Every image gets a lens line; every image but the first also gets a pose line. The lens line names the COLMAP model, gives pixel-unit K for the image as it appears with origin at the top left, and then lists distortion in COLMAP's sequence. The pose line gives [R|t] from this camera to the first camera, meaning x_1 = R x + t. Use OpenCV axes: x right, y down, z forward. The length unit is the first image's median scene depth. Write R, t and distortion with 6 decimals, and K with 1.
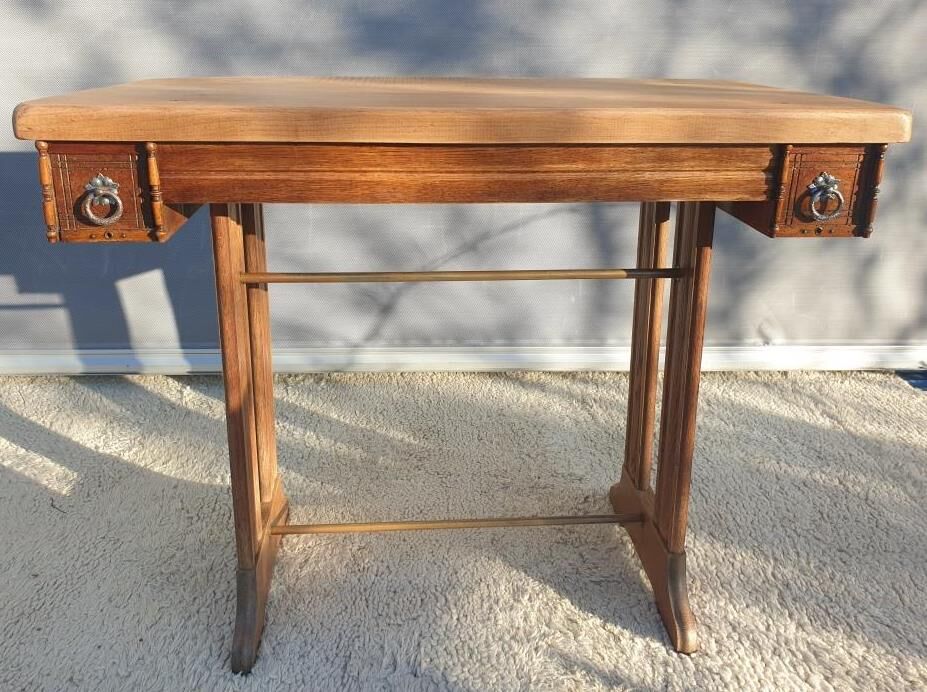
lens RADIAL K [[810.9, 0, 475.6], [0, 810.9, 301.0], [0, 0, 1]] dist [-0.007583, 0.024138]
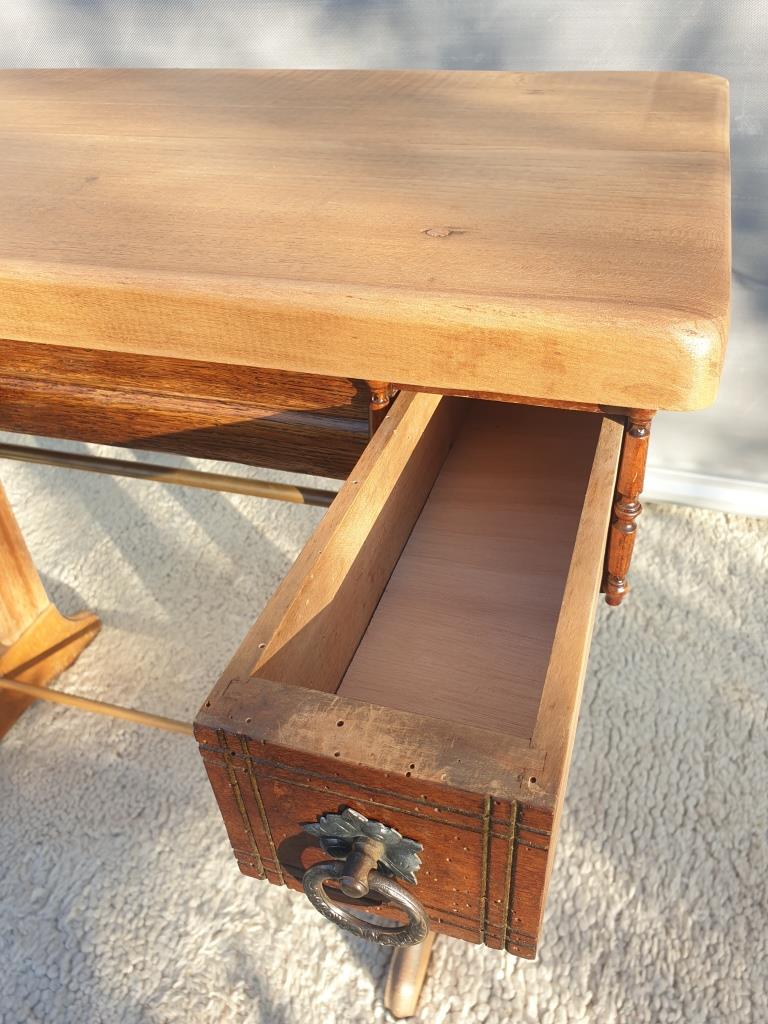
lens RADIAL K [[815.0, 0, 413.0], [0, 815.0, 523.2], [0, 0, 1]] dist [-0.014059, 0.015684]
pose [[0.924815, 0.189745, -0.329718, 0.396924], [-0.074104, 0.939980, 0.333085, -0.186598], [0.373129, -0.283609, 0.883369, 0.473853]]
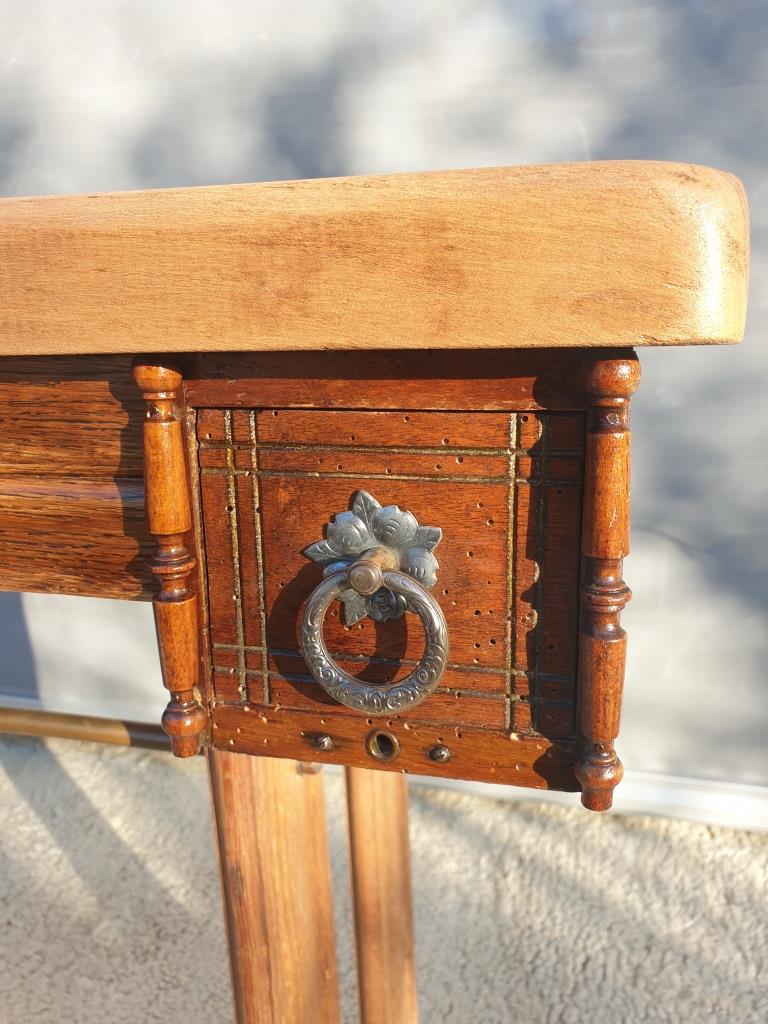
lens RADIAL K [[815.0, 0, 407.5], [0, 815.0, 514.3], [0, 0, 1]] dist [-0.014059, 0.015684]
pose [[0.944823, 0.039775, -0.325157, 0.385657], [-0.074281, 0.992759, -0.094401, -0.099603], [0.319047, 0.113345, 0.940937, 0.597154]]
